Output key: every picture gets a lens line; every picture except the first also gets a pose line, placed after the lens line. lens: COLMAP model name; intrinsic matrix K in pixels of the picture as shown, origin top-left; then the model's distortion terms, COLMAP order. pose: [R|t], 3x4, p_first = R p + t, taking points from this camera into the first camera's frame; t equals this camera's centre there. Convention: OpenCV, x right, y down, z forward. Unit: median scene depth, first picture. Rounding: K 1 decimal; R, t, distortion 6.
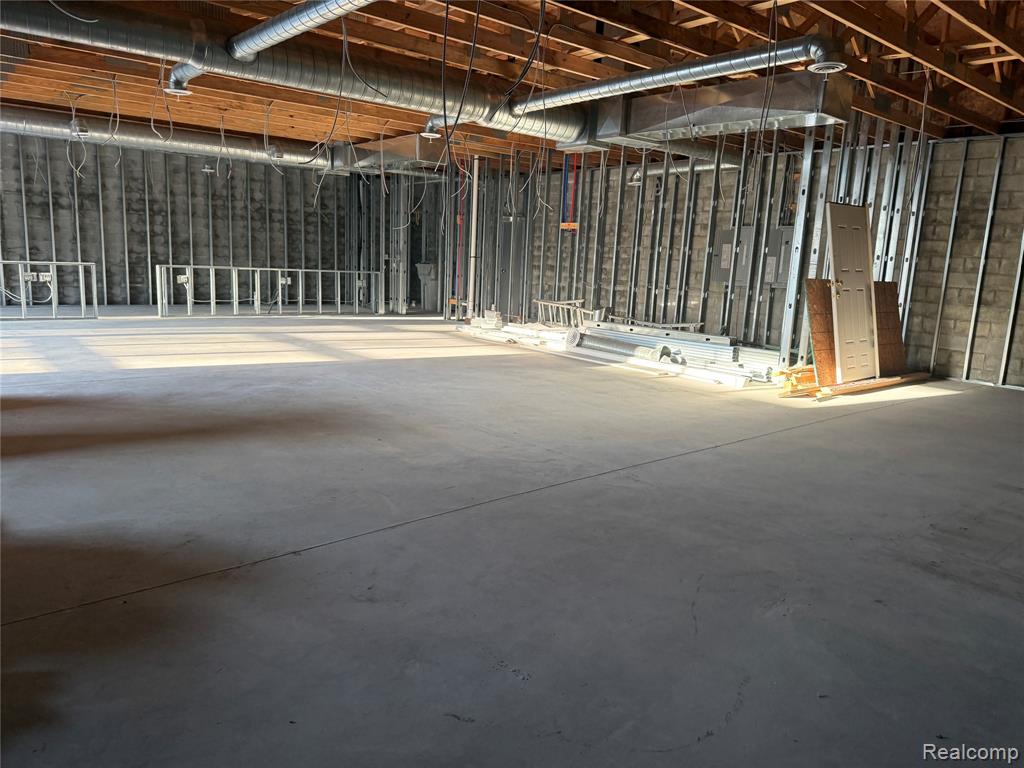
lens RADIAL K [[716.5, 0, 506.8], [0, 716.5, 381.4], [0, 0, 1]] dist [0.053488, -0.084895]
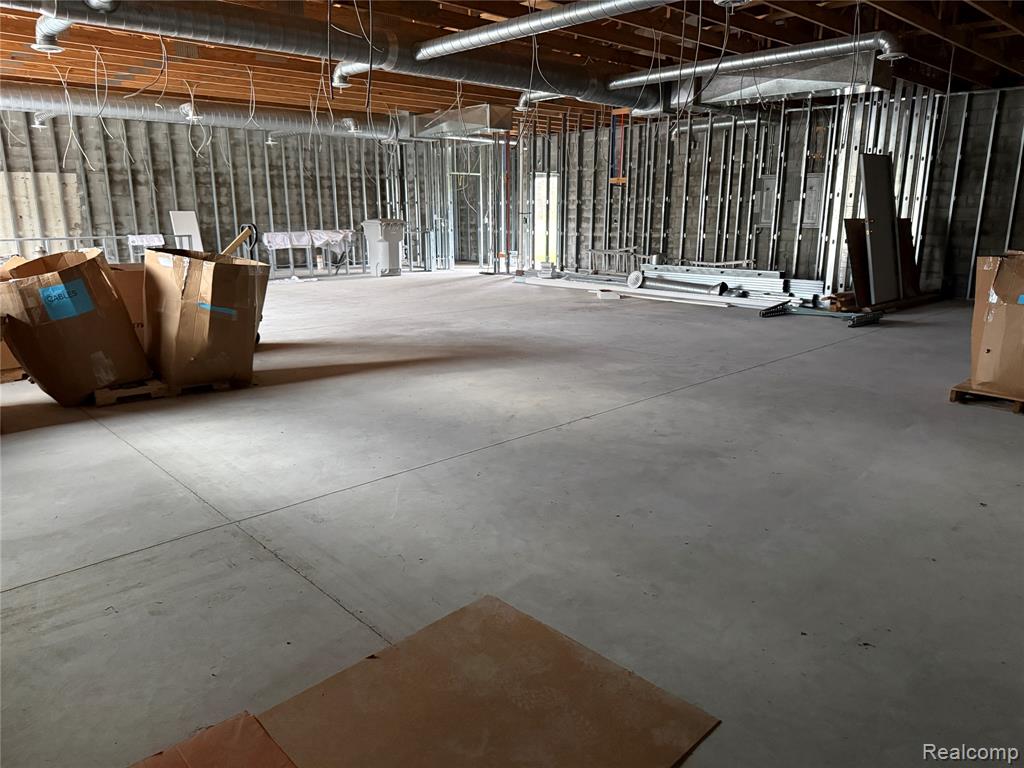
lens RADIAL K [[716.5, 0, 511.9], [0, 716.5, 390.5], [0, 0, 1]] dist [0.053488, -0.084895]
pose [[0.997608, -0.055972, 0.040559, -0.146342], [0.052843, 0.995820, 0.074503, 0.017493], [-0.044560, -0.072182, 0.996396, -0.141123]]
